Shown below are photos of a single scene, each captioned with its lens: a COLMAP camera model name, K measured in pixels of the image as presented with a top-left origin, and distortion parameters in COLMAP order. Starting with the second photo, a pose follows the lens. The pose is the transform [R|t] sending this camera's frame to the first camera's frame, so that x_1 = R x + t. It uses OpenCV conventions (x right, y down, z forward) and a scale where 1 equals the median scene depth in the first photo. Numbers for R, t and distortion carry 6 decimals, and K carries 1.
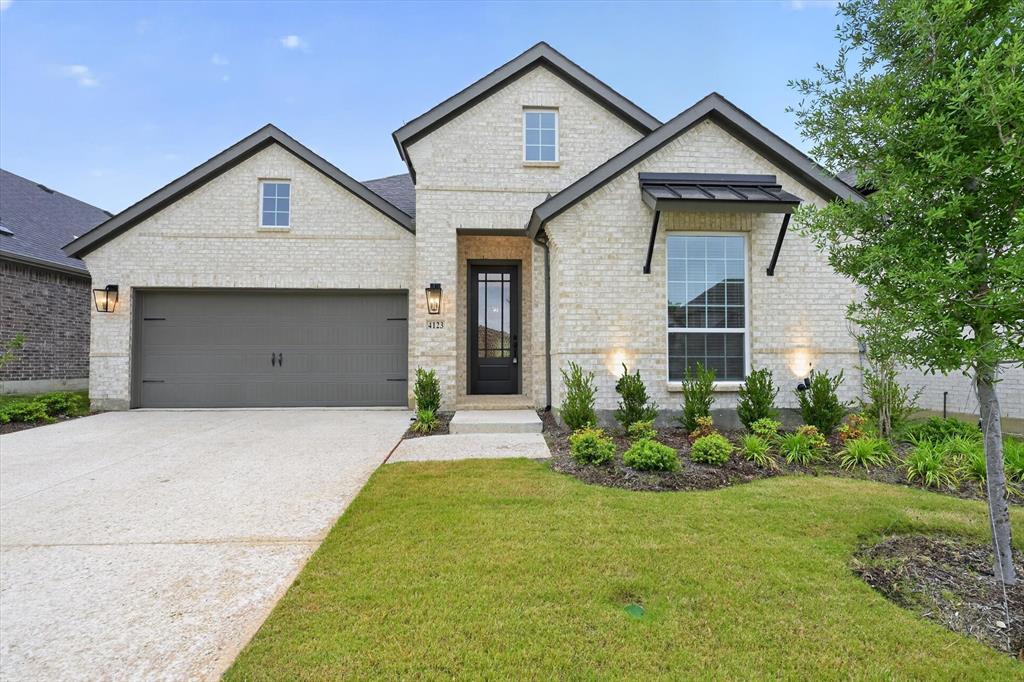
lens RADIAL K [[470.7, 0, 507.6], [0, 470.7, 351.9], [0, 0, 1]] dist [-0.000034, 0.000343]
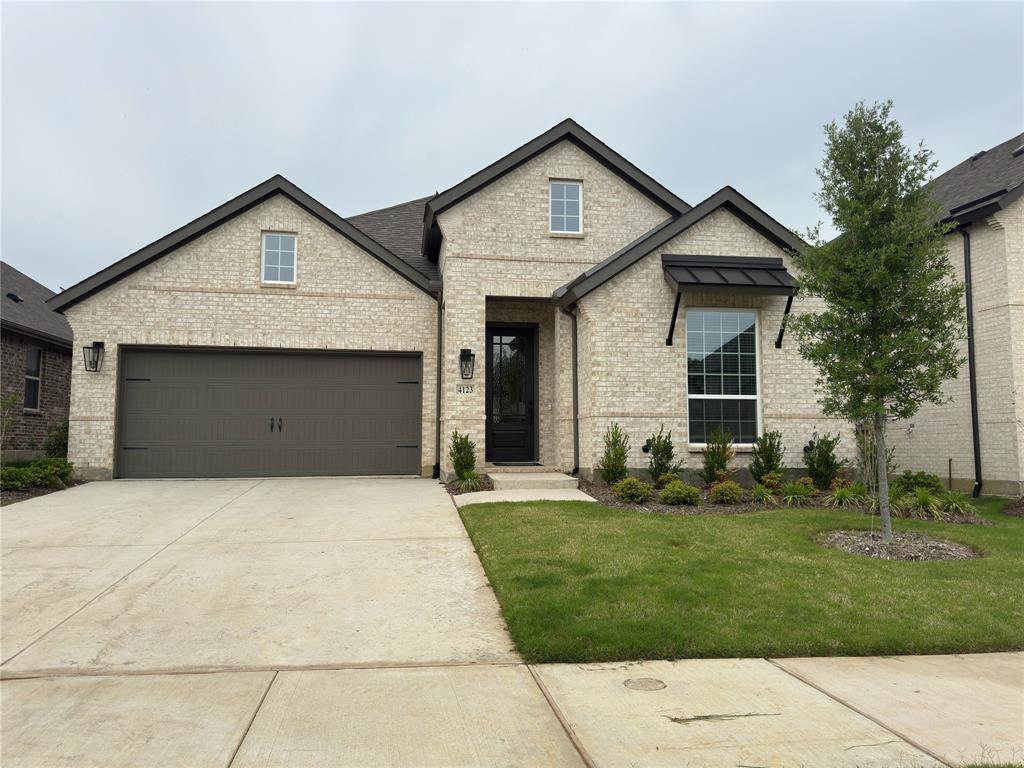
lens RADIAL K [[722.4, 0, 510.9], [0, 722.4, 387.2], [0, 0, 1]] dist [0.174779, -0.346606]
pose [[0.994320, 0.009761, 0.105981, -0.219539], [-0.003828, 0.998421, -0.056044, 0.025579], [-0.106361, 0.055320, 0.992788, -0.564648]]
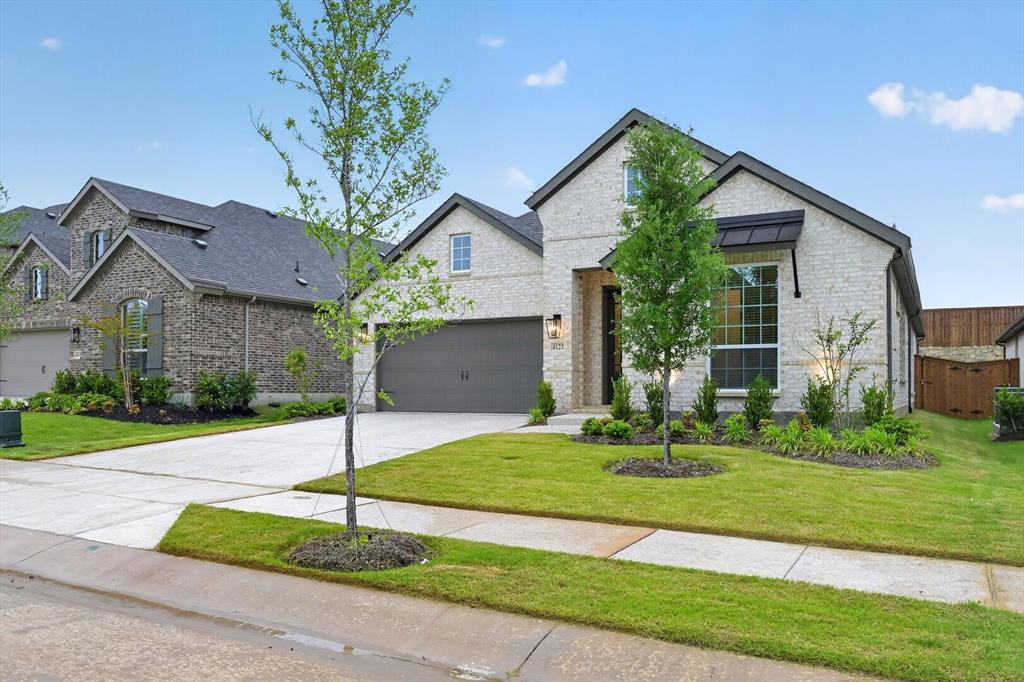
lens RADIAL K [[784.0, 0, 494.2], [0, 784.0, 373.5], [0, 0, 1]] dist [0.001806, 0.000199]
pose [[0.853591, -0.010730, -0.520834, 0.801712], [0.015866, 0.999860, 0.005404, 0.001820], [0.520702, -0.012876, 0.853641, -0.901784]]
